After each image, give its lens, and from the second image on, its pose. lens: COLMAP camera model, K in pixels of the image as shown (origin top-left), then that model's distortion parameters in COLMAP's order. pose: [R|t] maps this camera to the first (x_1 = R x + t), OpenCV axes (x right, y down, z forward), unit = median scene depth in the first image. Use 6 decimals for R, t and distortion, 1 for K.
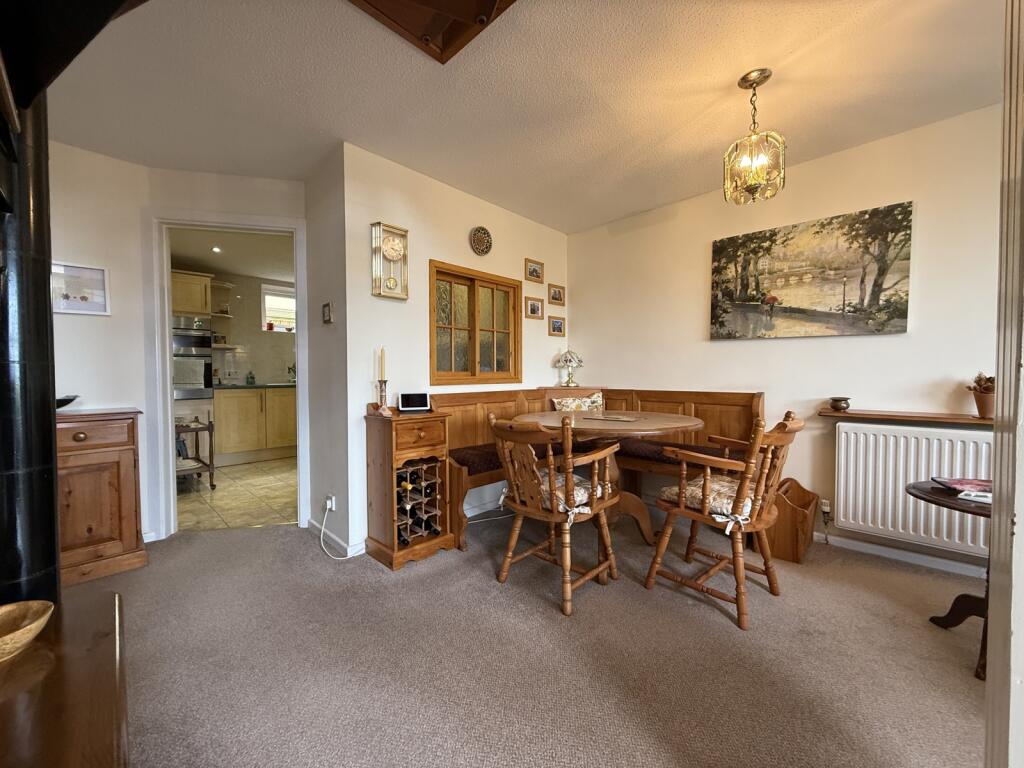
lens RADIAL K [[407.0, 0, 509.9], [0, 407.0, 382.9], [0, 0, 1]] dist [-0.002879, -0.000540]
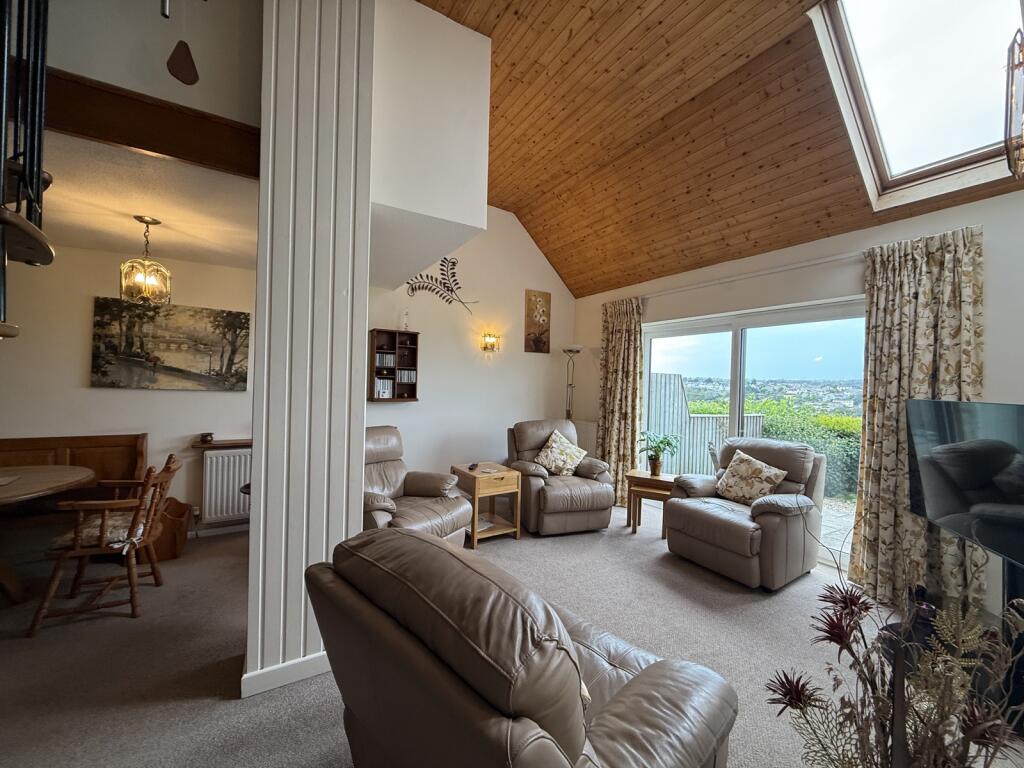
lens RADIAL K [[407.0, 0, 509.9], [0, 407.0, 382.9], [0, 0, 1]] dist [-0.002879, -0.000540]
pose [[0.255037, 0.005925, 0.966913, -0.326635], [-0.005147, 0.999975, -0.004770, -0.147464], [-0.966917, -0.003760, 0.255062, -0.430923]]
